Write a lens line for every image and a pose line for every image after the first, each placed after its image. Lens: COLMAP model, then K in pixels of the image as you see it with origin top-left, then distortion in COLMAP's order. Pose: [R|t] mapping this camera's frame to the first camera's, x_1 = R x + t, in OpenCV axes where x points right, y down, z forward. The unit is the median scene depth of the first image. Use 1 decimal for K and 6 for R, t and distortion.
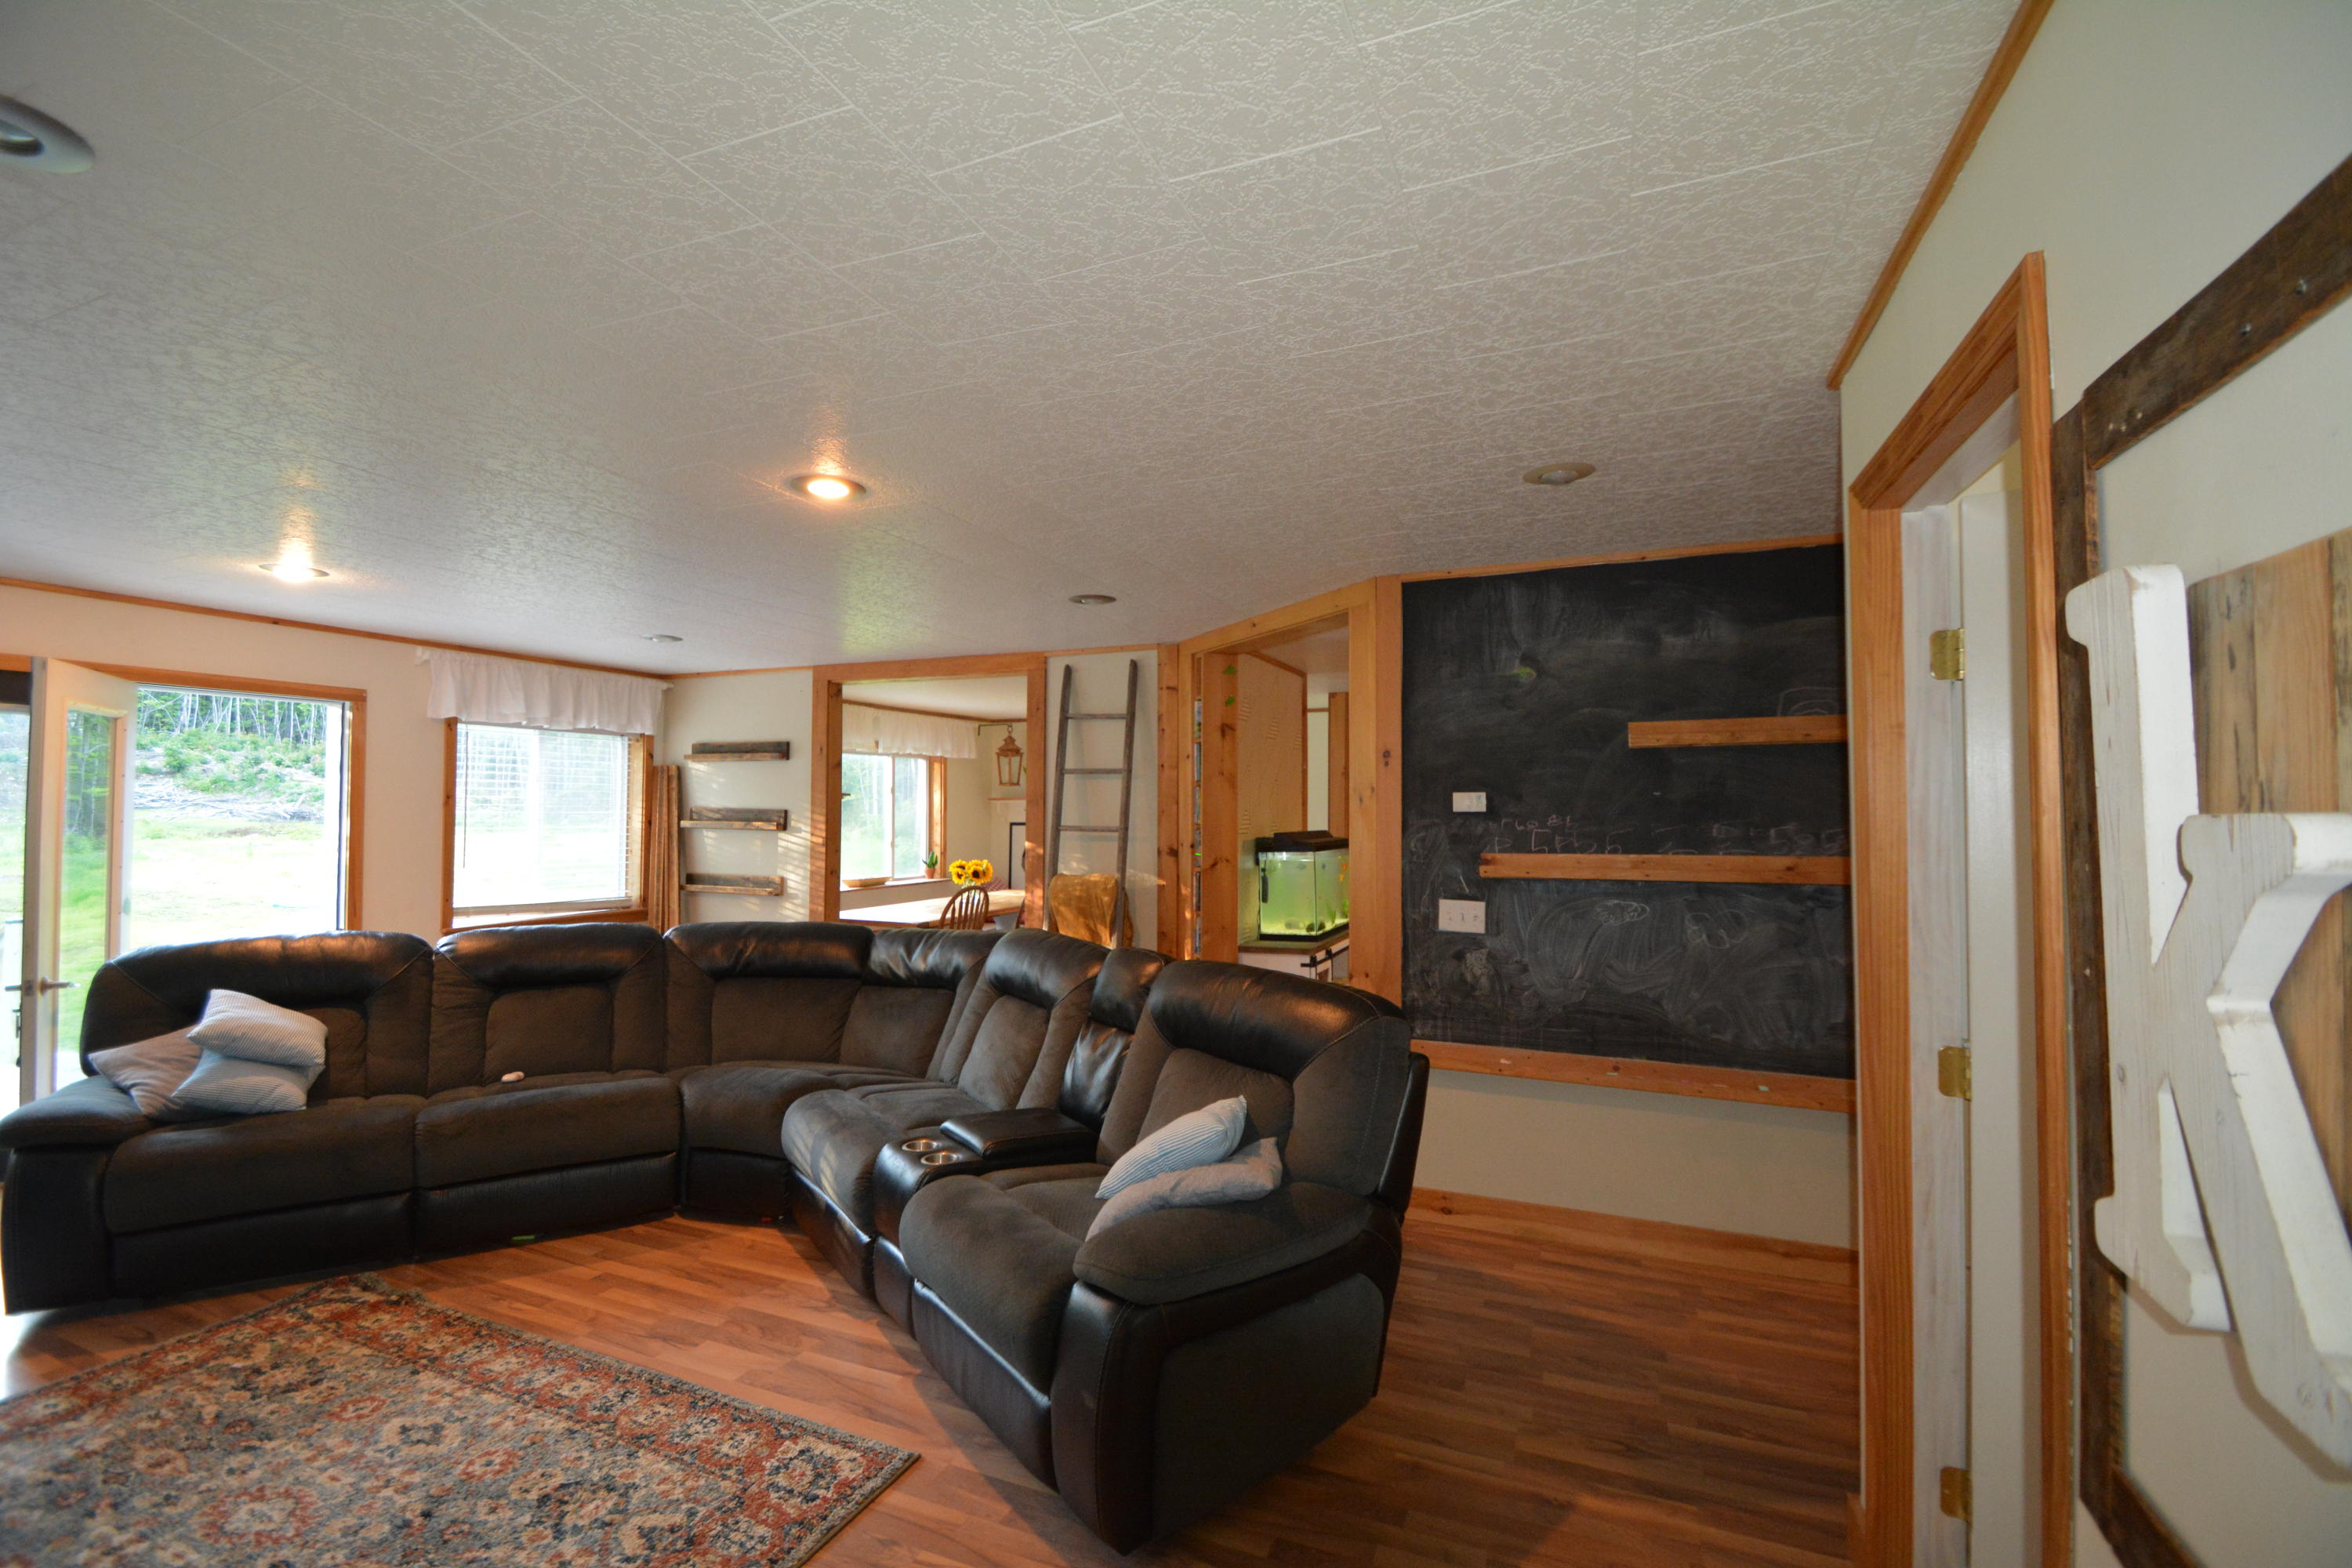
lens RADIAL K [[1011.0, 0, 1176.0], [0, 1011.0, 784.0], [0, 0, 1]] dist [-0.000904, -0.000121]
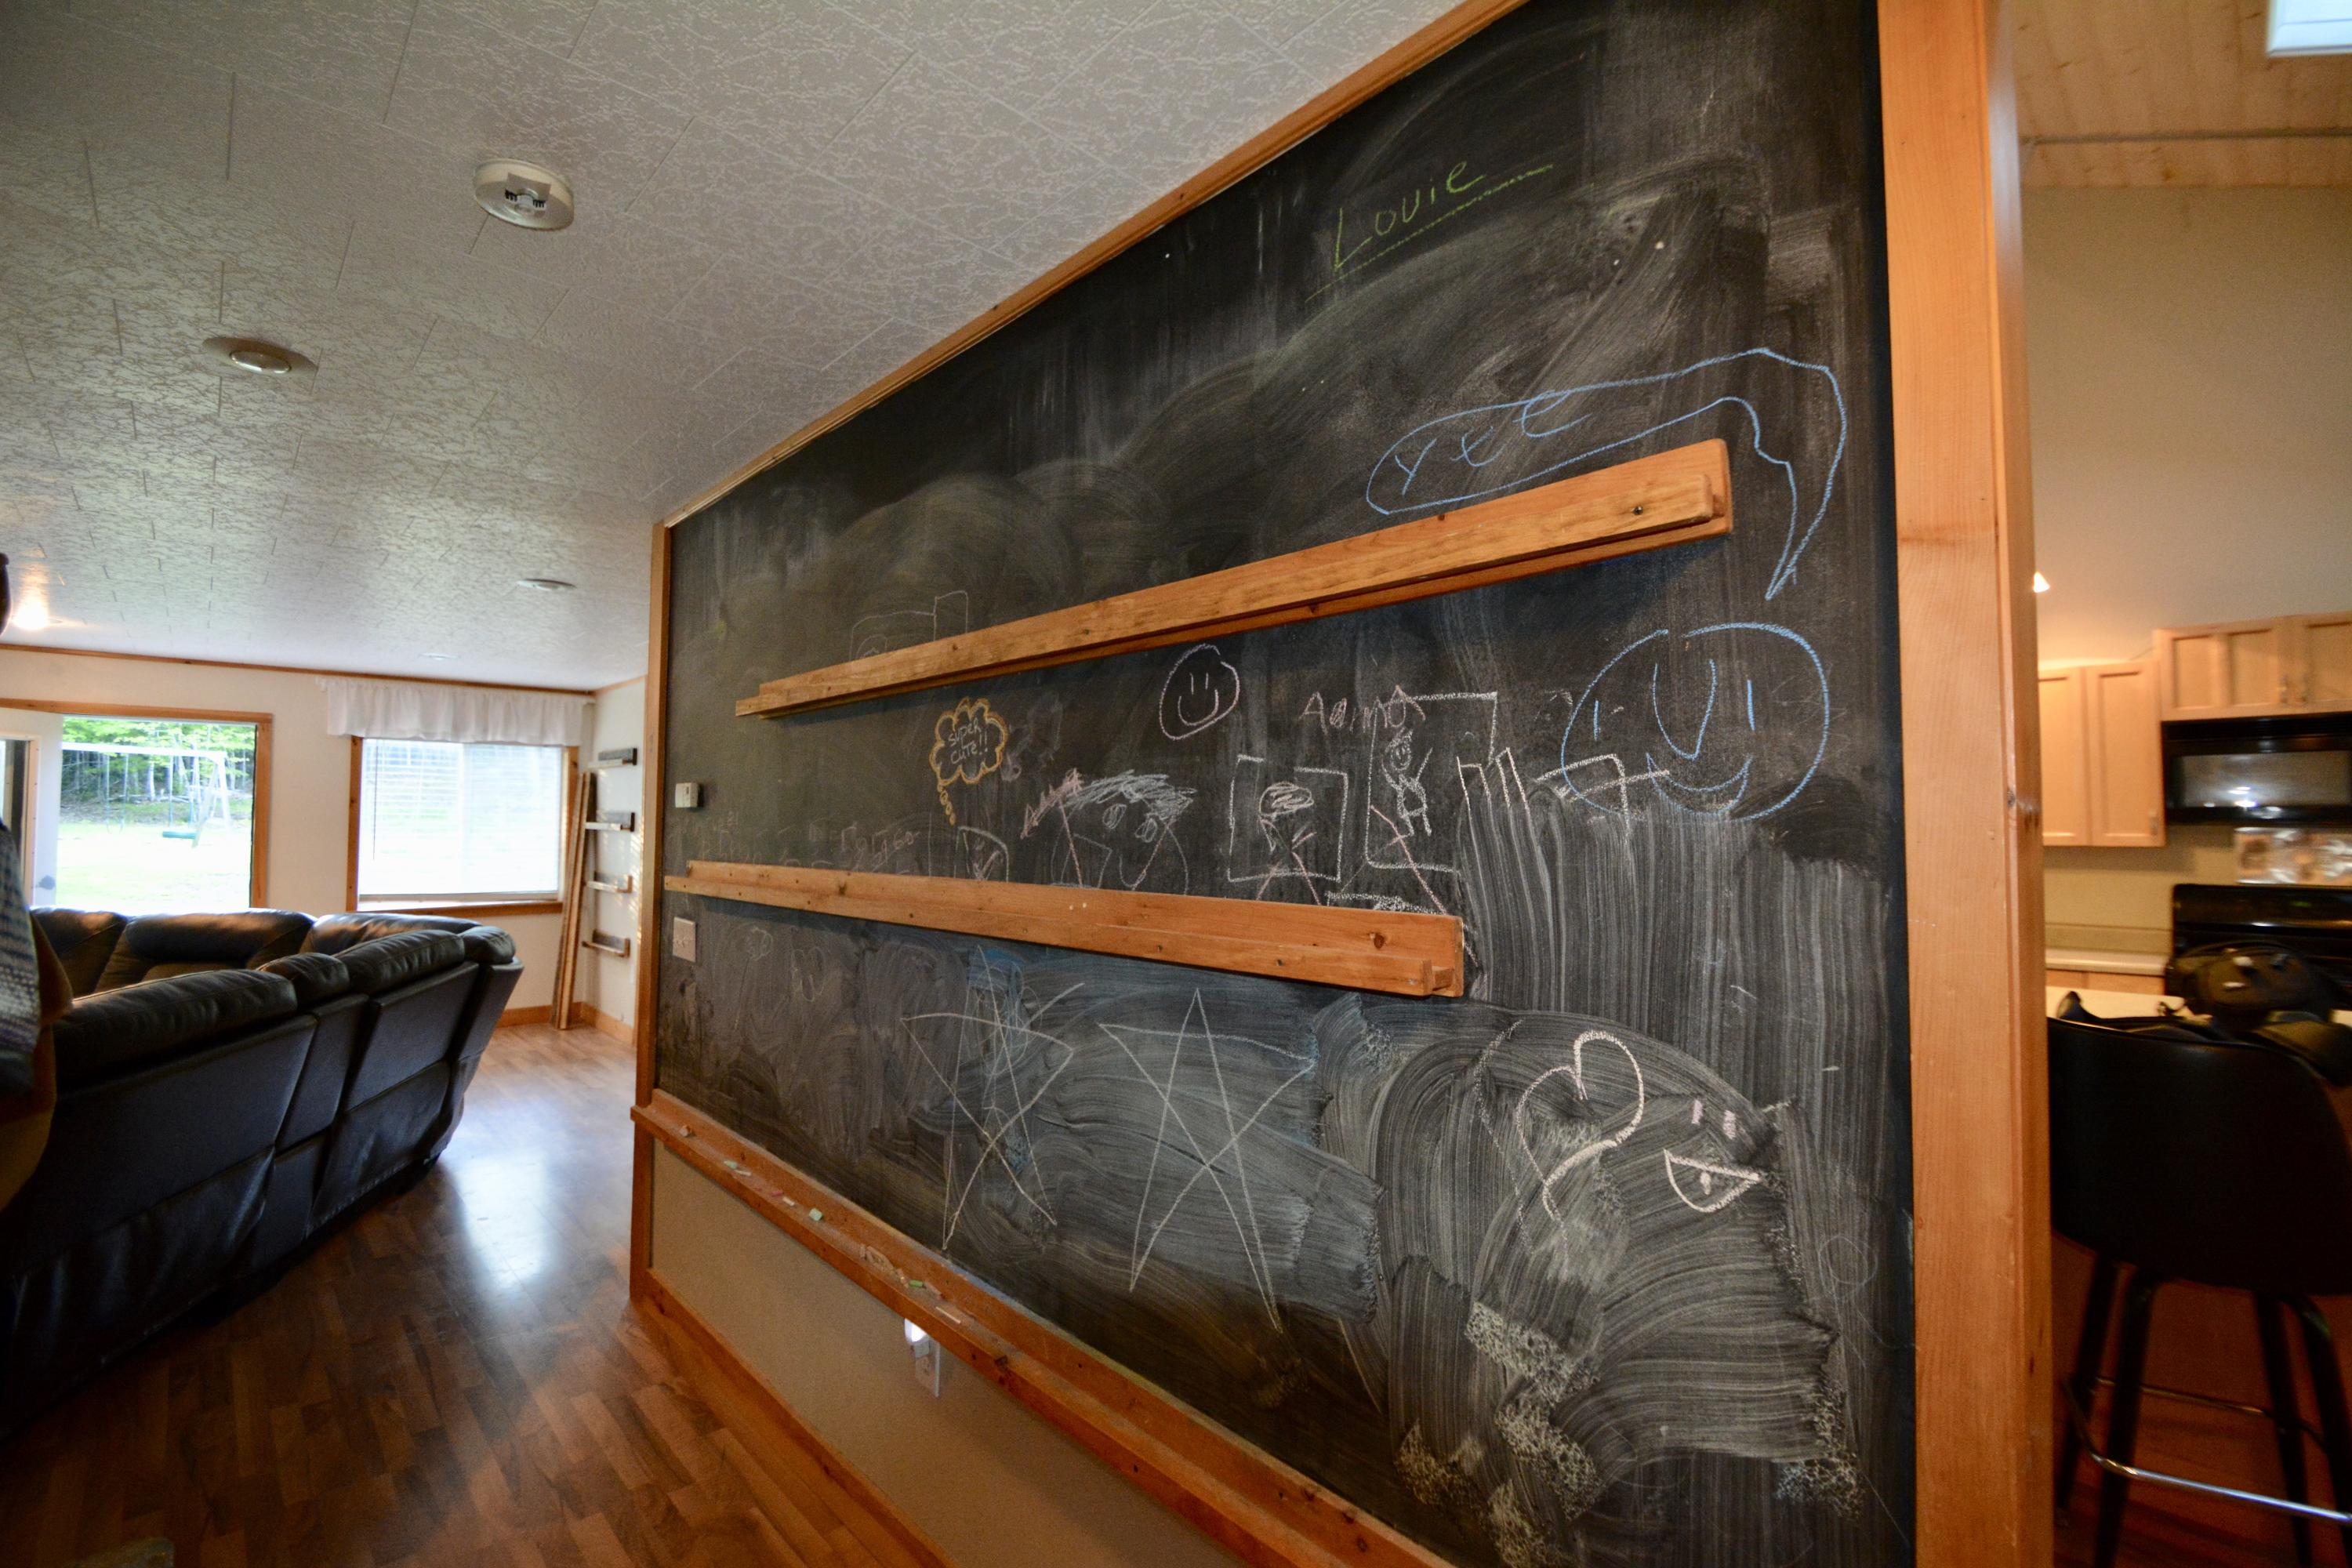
lens RADIAL K [[1022.7, 0, 1176.1], [0, 1022.7, 764.7], [0, 0, 1]] dist [-0.036573, -0.000181]
pose [[0.930350, -0.018742, -0.366194, 0.623031], [0.008114, 0.999501, -0.030540, 0.014127], [0.366584, 0.025441, 0.930037, 0.268772]]
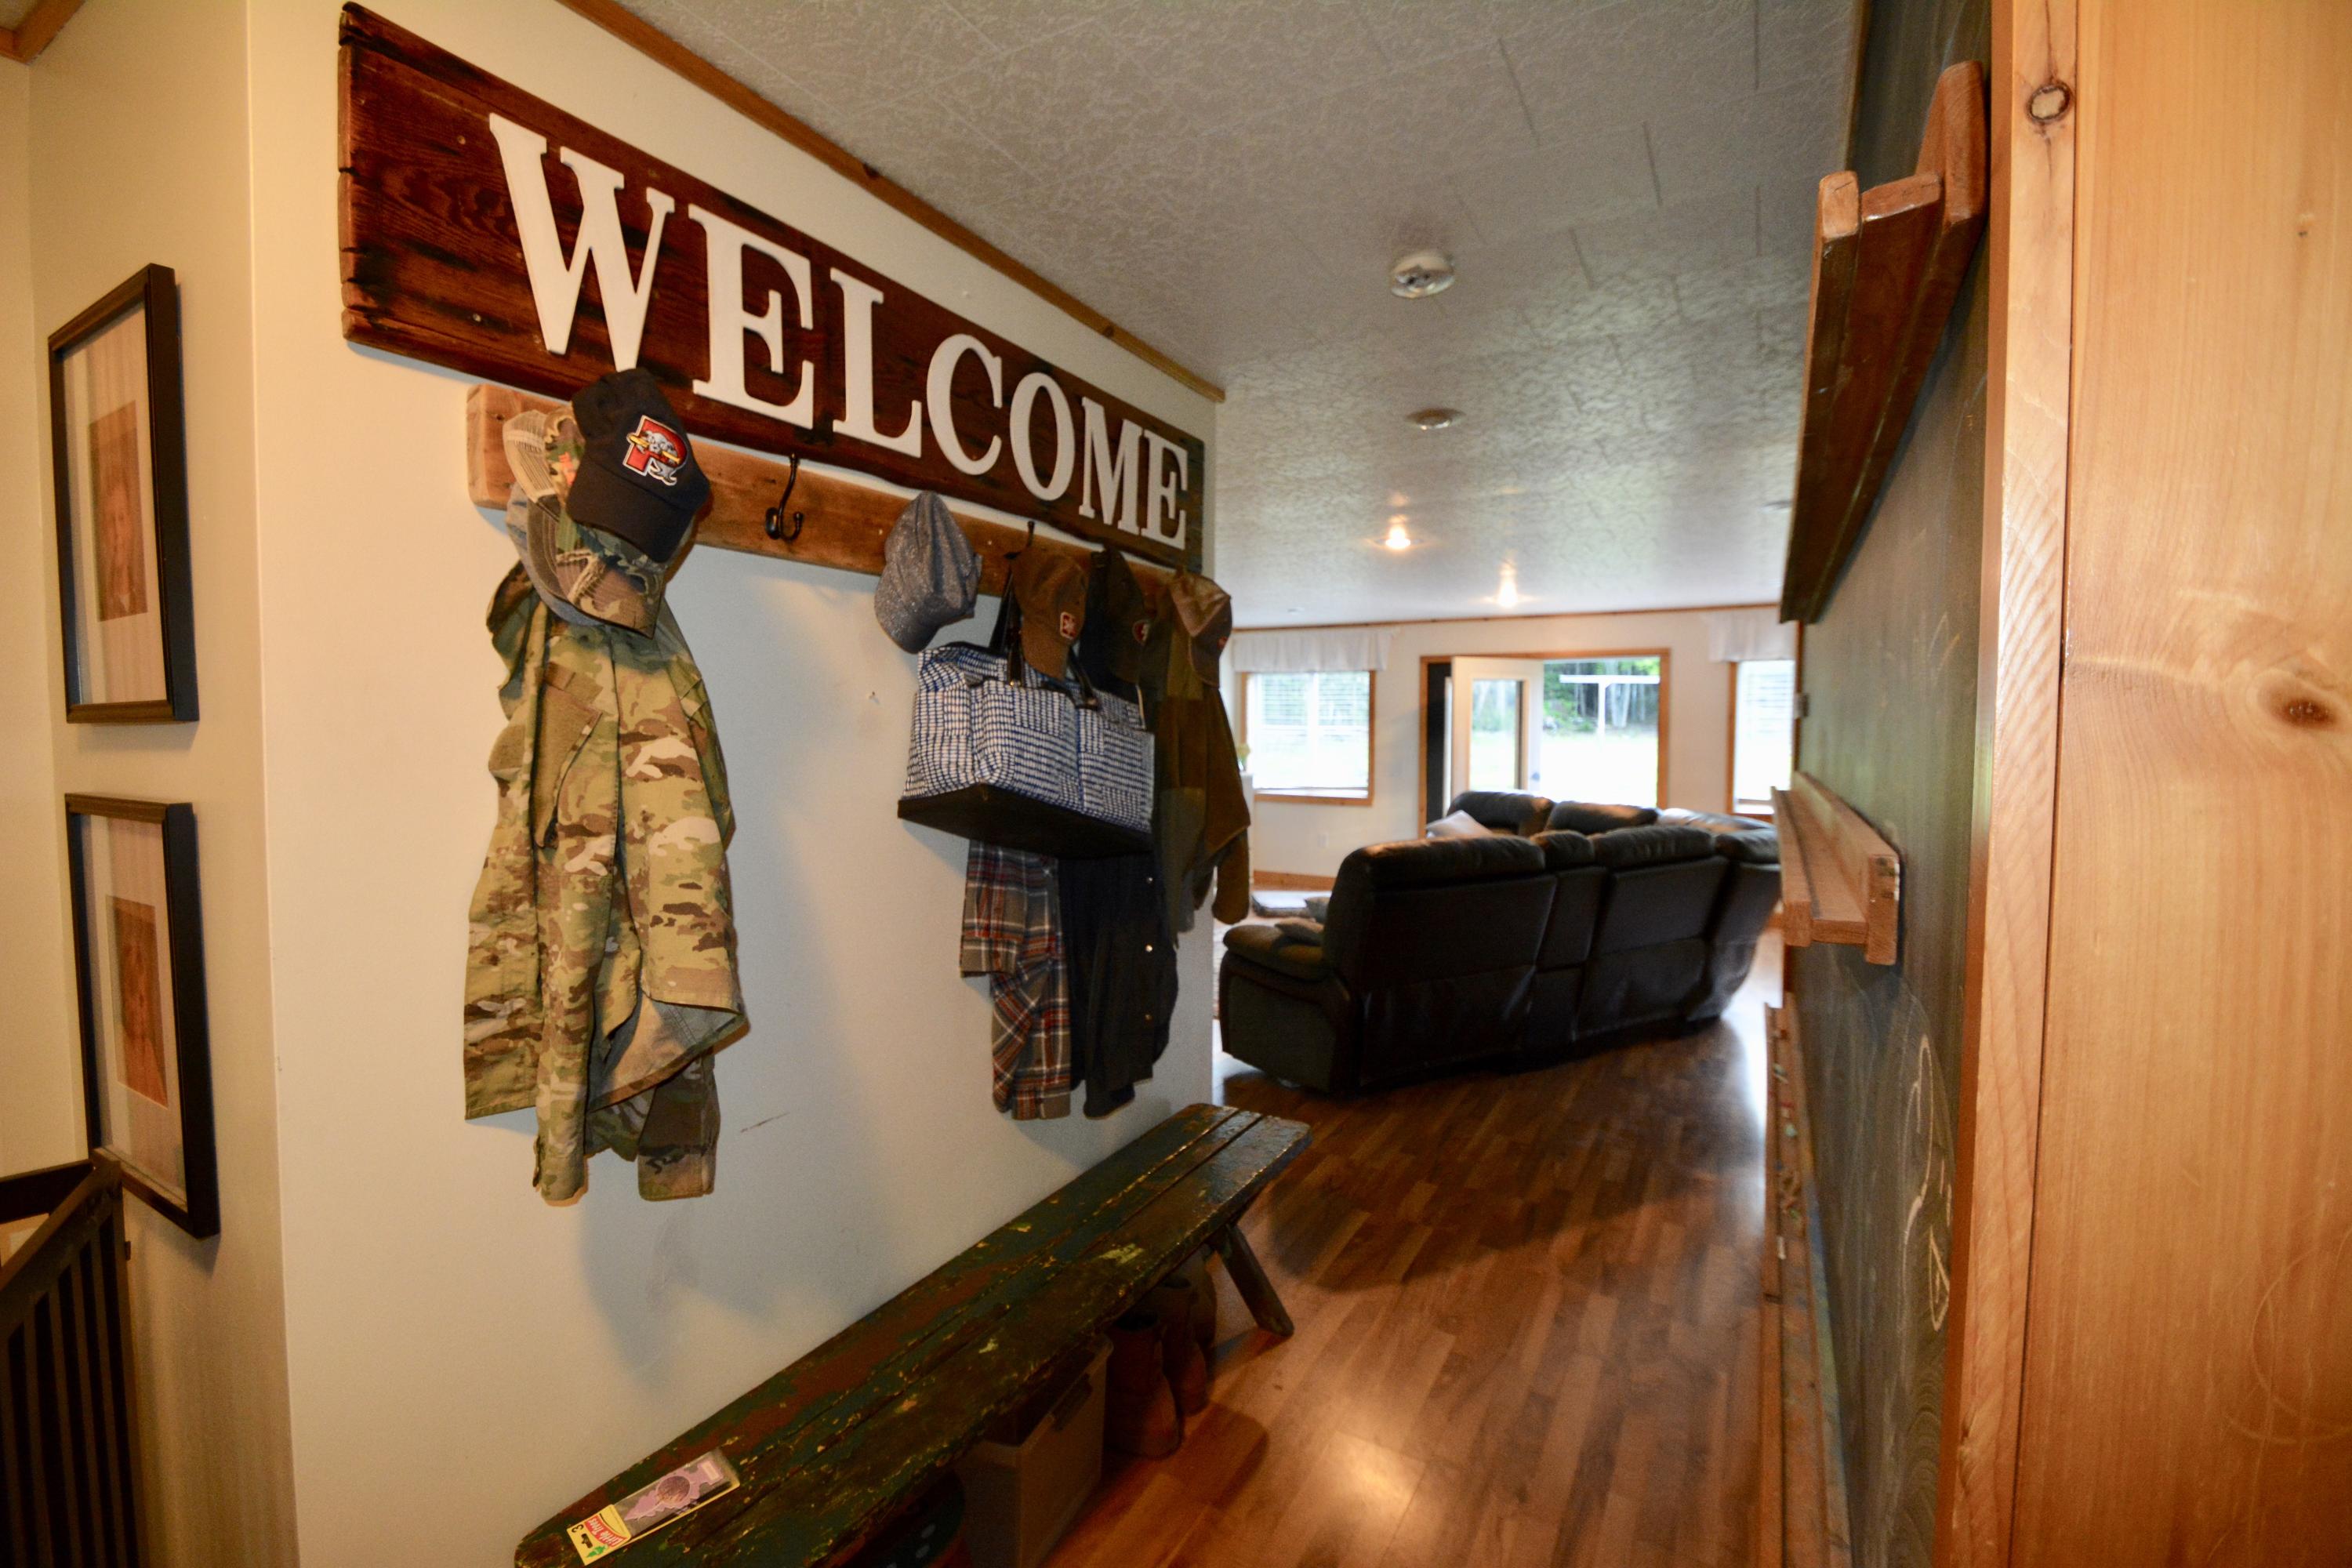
lens RADIAL K [[1011.0, 0, 1176.0], [0, 1011.0, 784.0], [0, 0, 1]] dist [-0.000904, -0.000121]
pose [[-0.104229, 0.051067, -0.993241, 0.753085], [0.024867, 0.998502, 0.048728, 0.018330], [0.994242, -0.019620, -0.105342, 0.396941]]
